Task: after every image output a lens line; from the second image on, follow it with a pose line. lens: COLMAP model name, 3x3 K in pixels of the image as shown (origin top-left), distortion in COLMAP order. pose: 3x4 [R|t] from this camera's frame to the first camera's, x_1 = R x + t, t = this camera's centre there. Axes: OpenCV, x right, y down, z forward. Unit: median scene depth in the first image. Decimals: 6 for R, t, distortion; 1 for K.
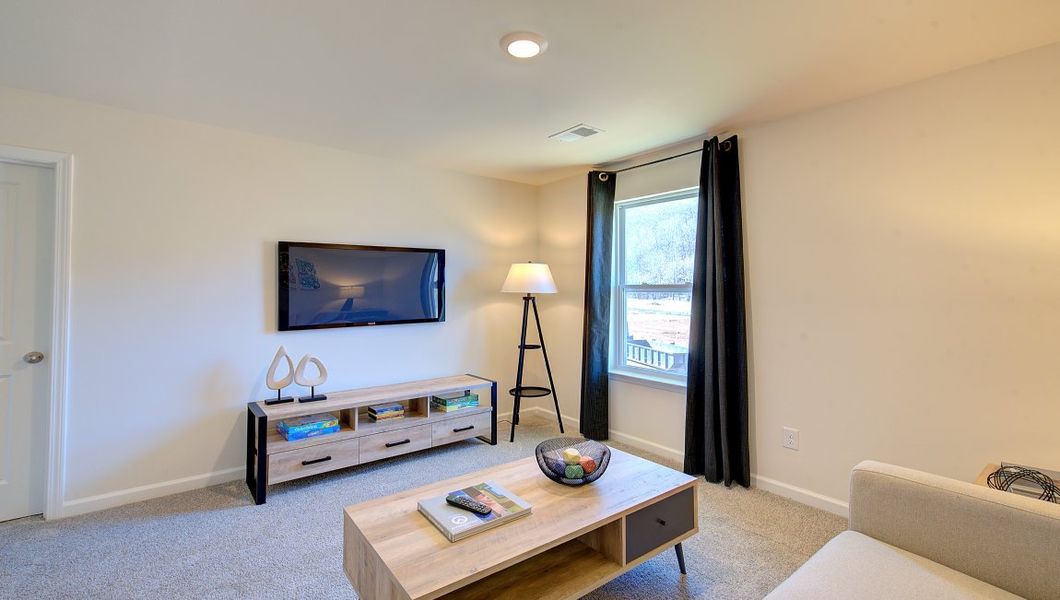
lens RADIAL K [[455.2, 0, 530.6], [0, 455.2, 282.6], [0, 0, 1]] dist [-0.076104, 0.000005]
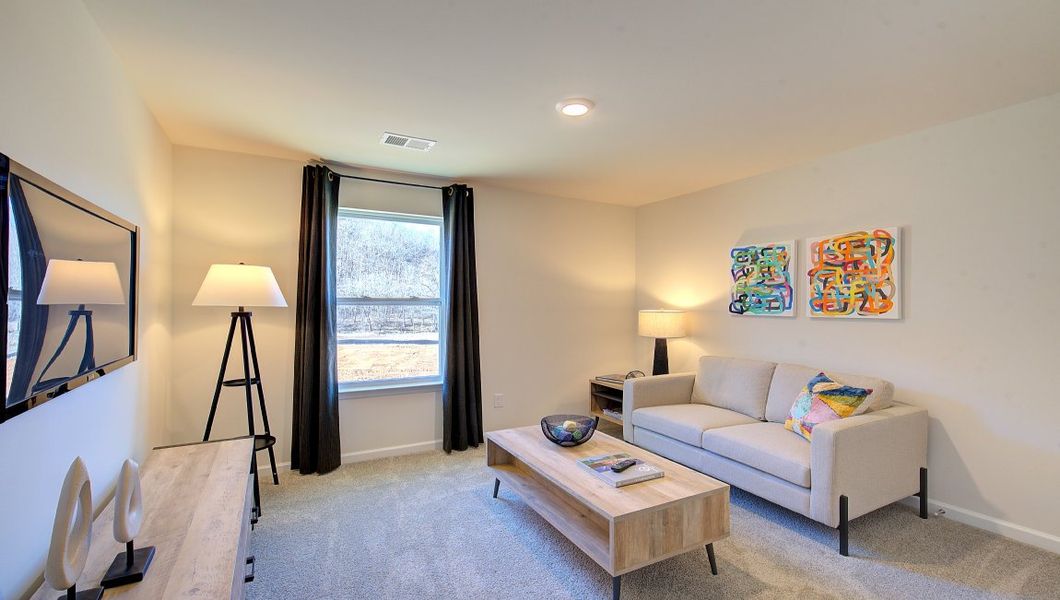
lens RADIAL K [[463.3, 0, 530.0], [0, 463.3, 300.0], [0, 0, 1]] dist [-0.012035, -0.000271]
pose [[0.166603, -0.003267, 0.986019, -0.682113], [-0.031247, 0.999475, 0.008591, -0.008316], [-0.985529, -0.032241, 0.166414, 0.451192]]
